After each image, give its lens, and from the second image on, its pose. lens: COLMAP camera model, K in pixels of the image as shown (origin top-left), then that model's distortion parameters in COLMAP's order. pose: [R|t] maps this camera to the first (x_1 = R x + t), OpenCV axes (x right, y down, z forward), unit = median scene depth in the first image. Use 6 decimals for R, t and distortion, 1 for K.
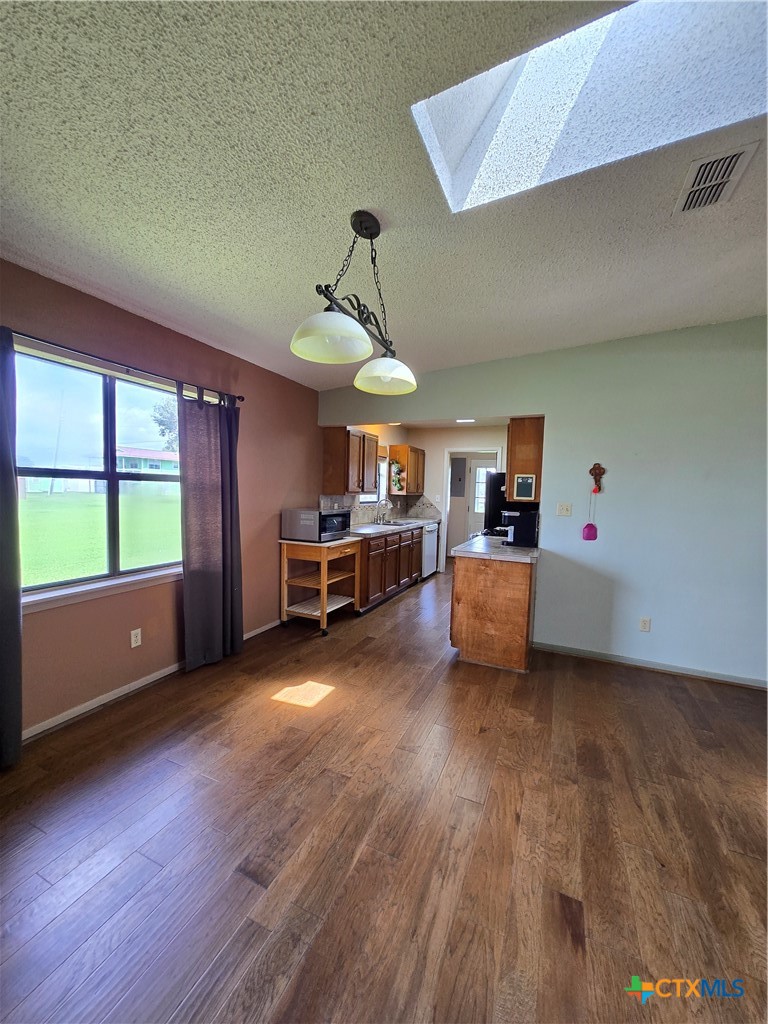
lens RADIAL K [[401.1, 0, 386.6], [0, 401.1, 515.3], [0, 0, 1]] dist [0.003561, -0.000907]
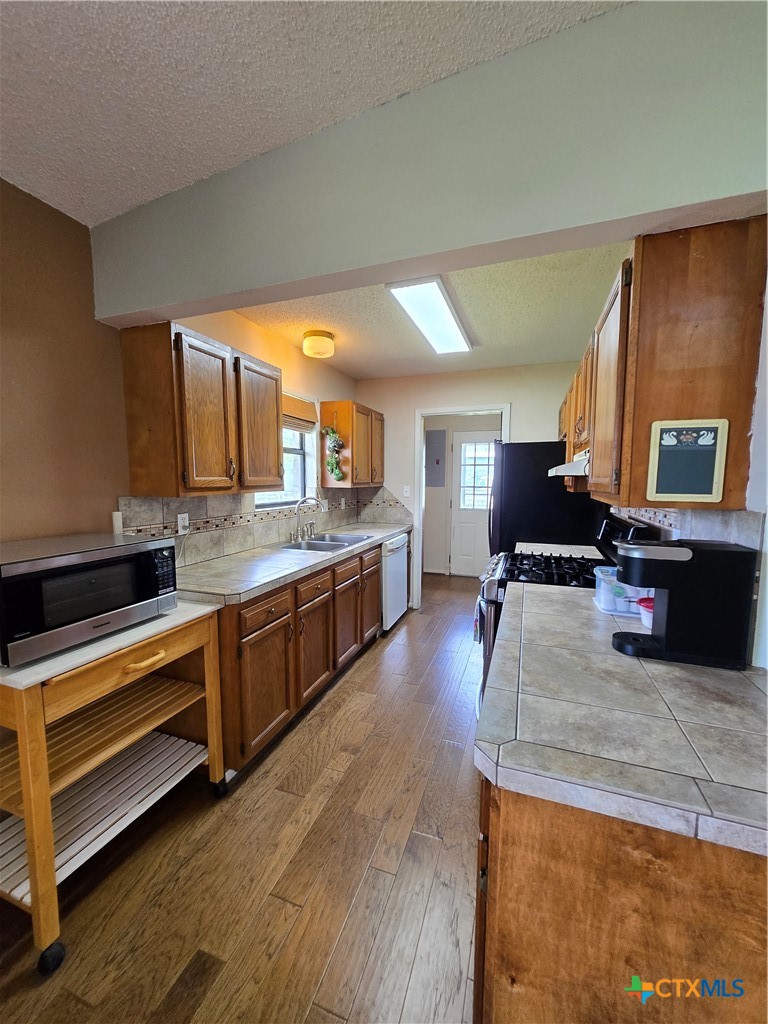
lens RADIAL K [[401.1, 0, 381.8], [0, 401.1, 519.1], [0, 0, 1]] dist [0.003561, -0.000907]
pose [[0.997374, -0.033378, 0.064276, 0.087505], [0.030947, 0.998781, 0.038452, -0.044219], [-0.065482, -0.036362, 0.997191, 0.690167]]
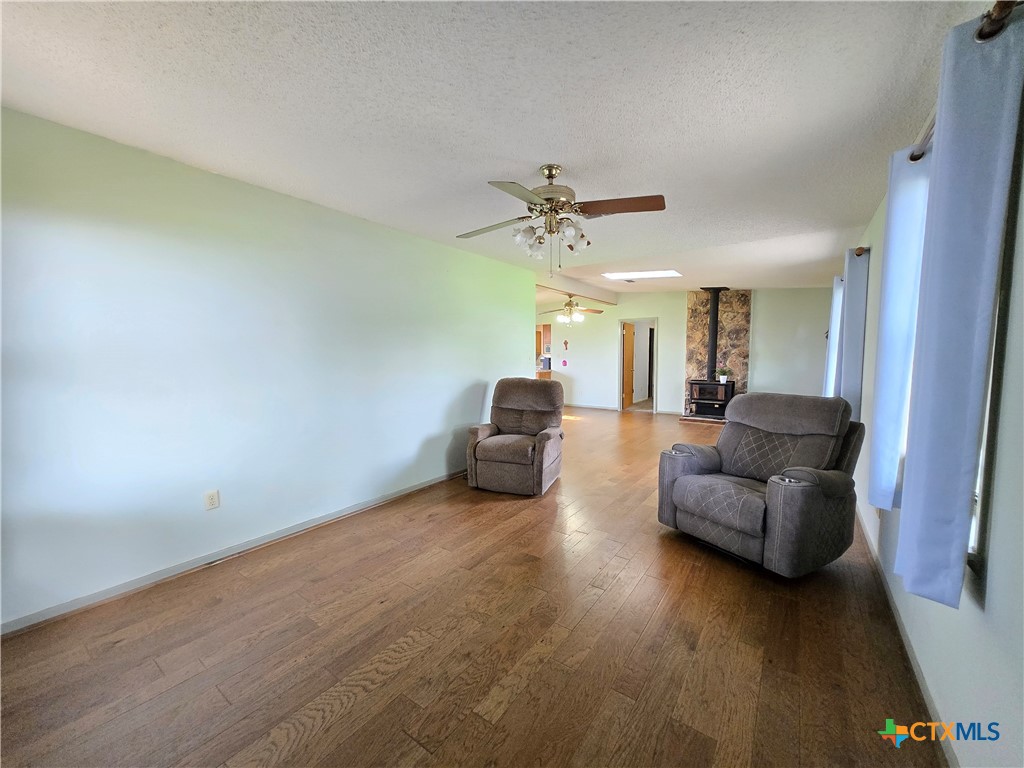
lens RADIAL K [[401.1, 0, 514.6], [0, 401.1, 380.9], [0, 0, 1]] dist [0.003561, -0.000907]
pose [[0.978954, -0.019323, -0.203166, 0.671669], [0.019417, 0.999810, -0.001530, 0.153469], [0.203157, -0.002447, 0.979143, -1.802547]]
